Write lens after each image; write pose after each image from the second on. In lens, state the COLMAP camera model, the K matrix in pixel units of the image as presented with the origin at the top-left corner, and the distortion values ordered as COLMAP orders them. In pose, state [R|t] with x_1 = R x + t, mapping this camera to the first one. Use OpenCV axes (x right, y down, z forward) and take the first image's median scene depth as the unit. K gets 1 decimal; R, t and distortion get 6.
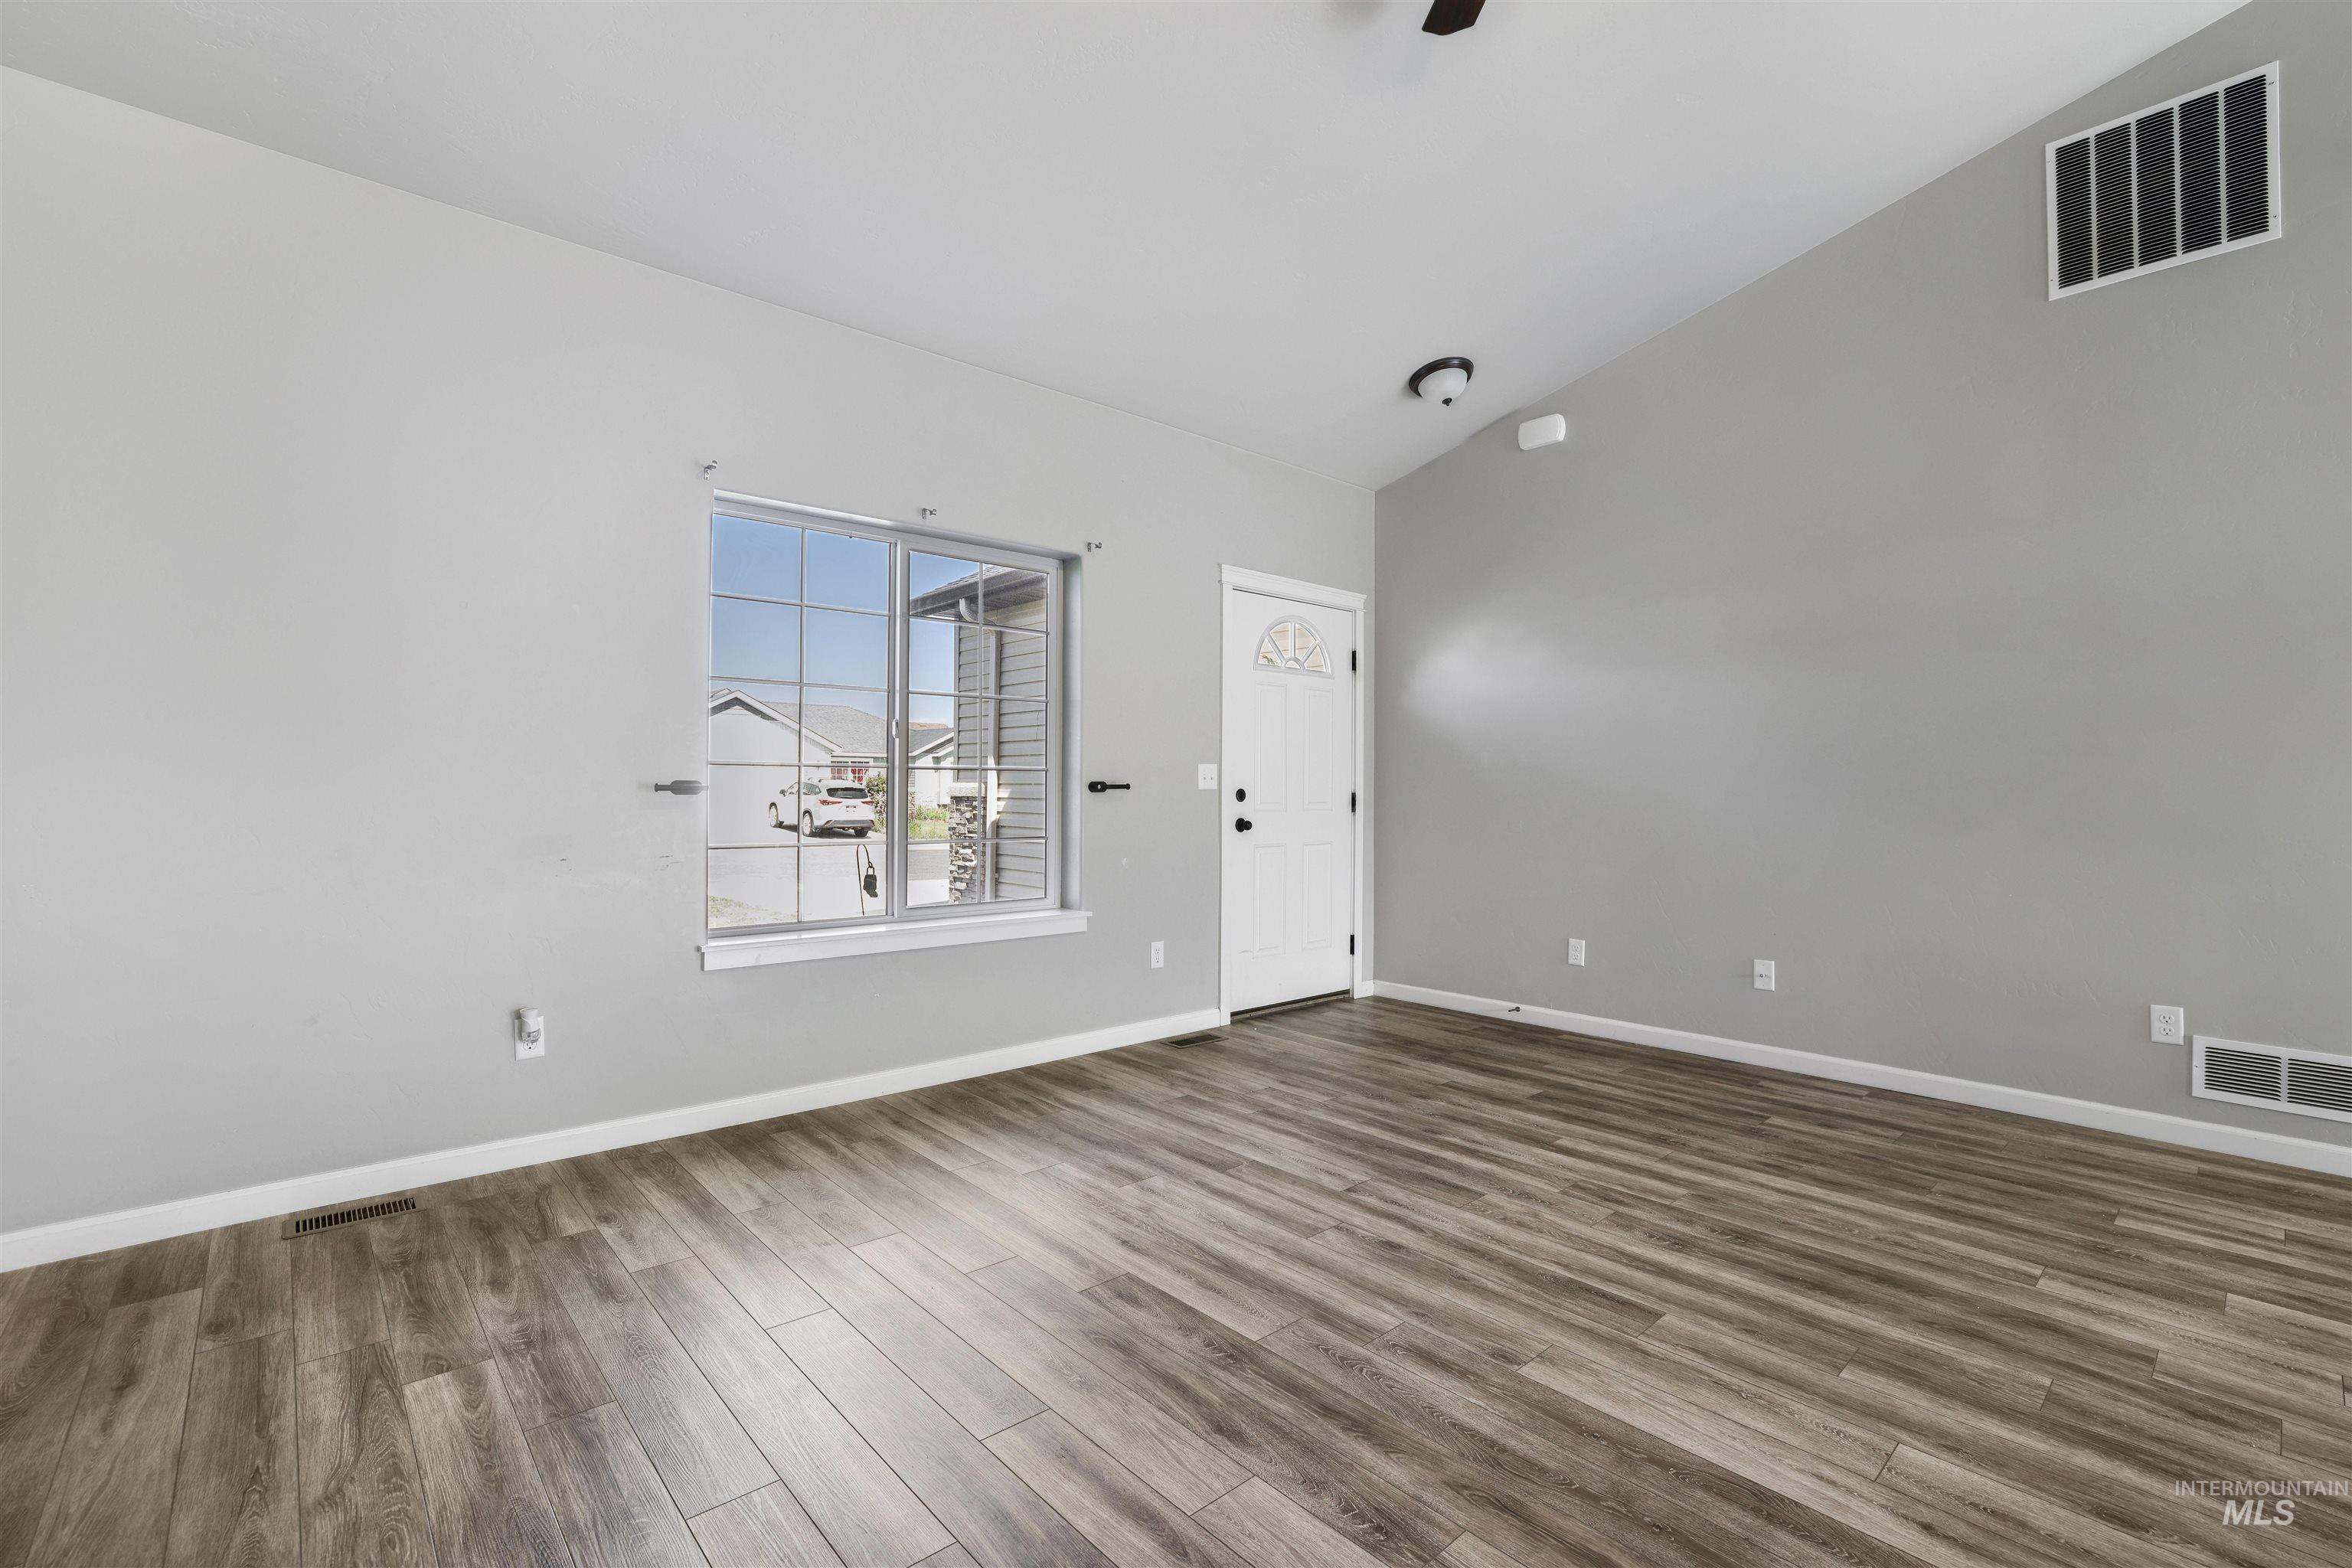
lens RADIAL K [[1049.3, 0, 1171.4], [0, 1049.3, 784.0], [0, 0, 1]] dist [-0.023042, 0.005643]
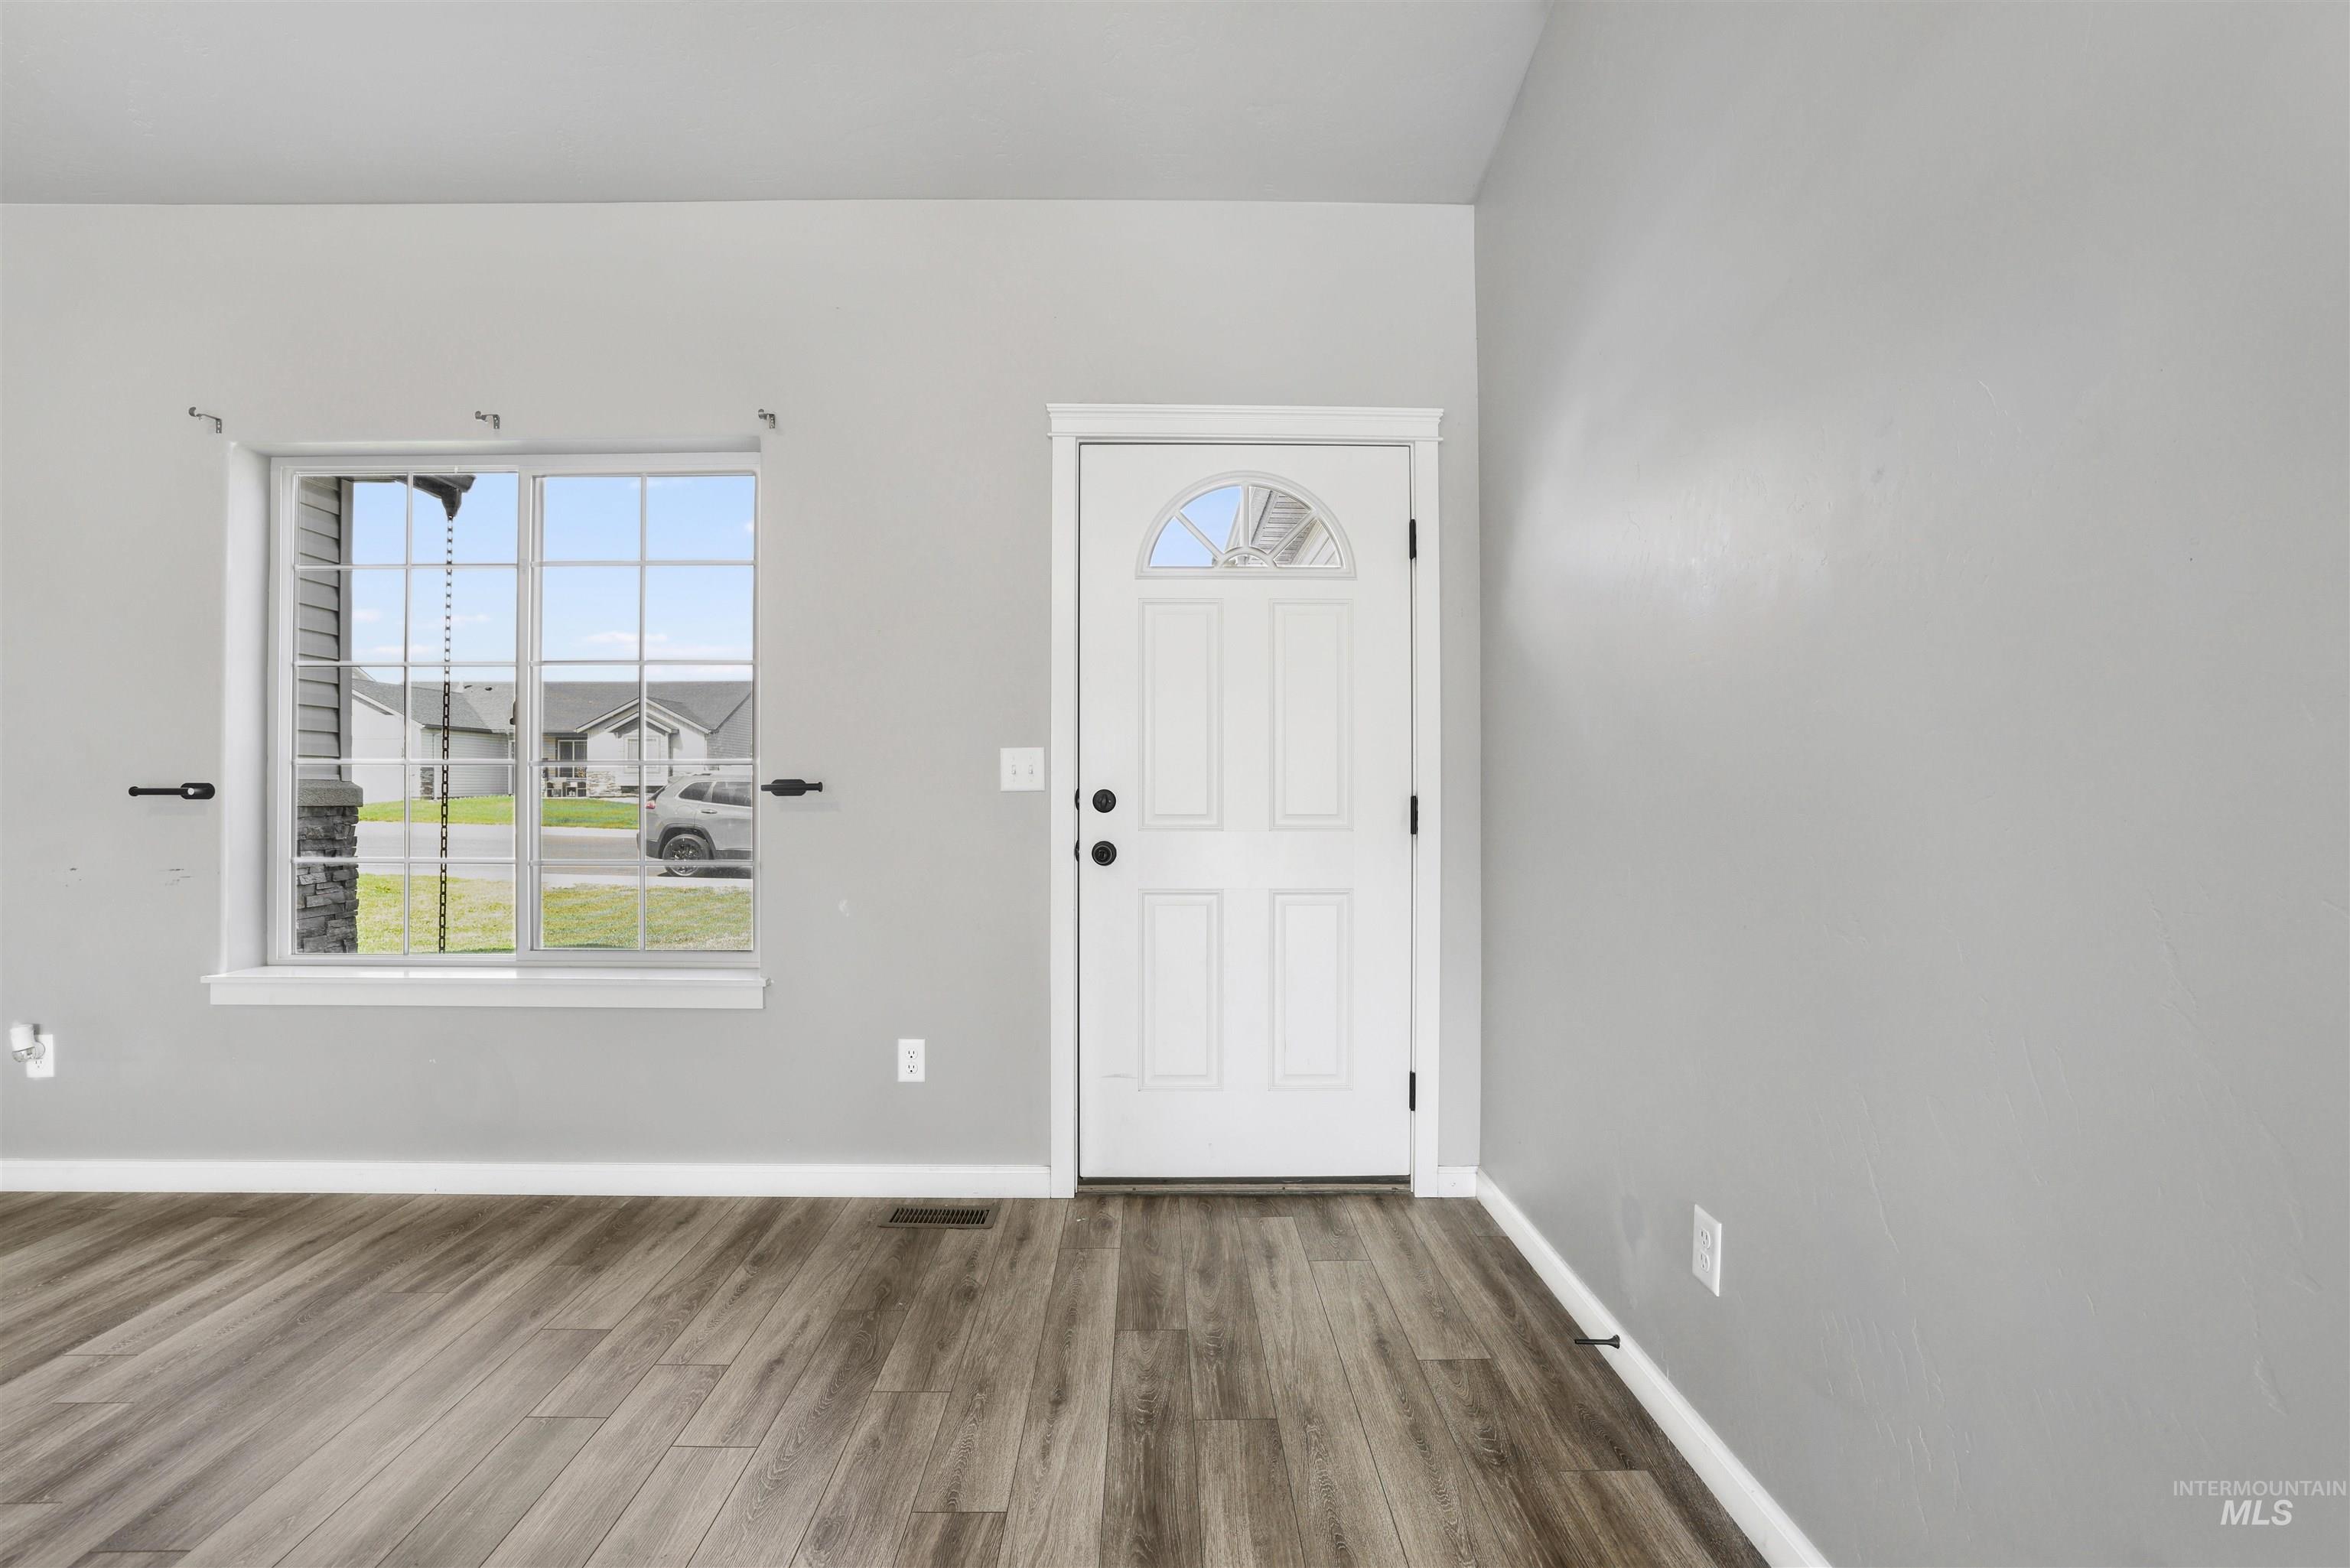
lens RADIAL K [[1048.4, 0, 1171.2], [0, 1048.4, 787.9], [0, 0, 1]] dist [-0.023042, 0.005643]
pose [[0.749627, -0.004563, -0.661844, 0.492651], [0.005571, 0.999984, -0.000584, 0.004294], [0.661837, -0.003249, 0.749641, 0.622557]]
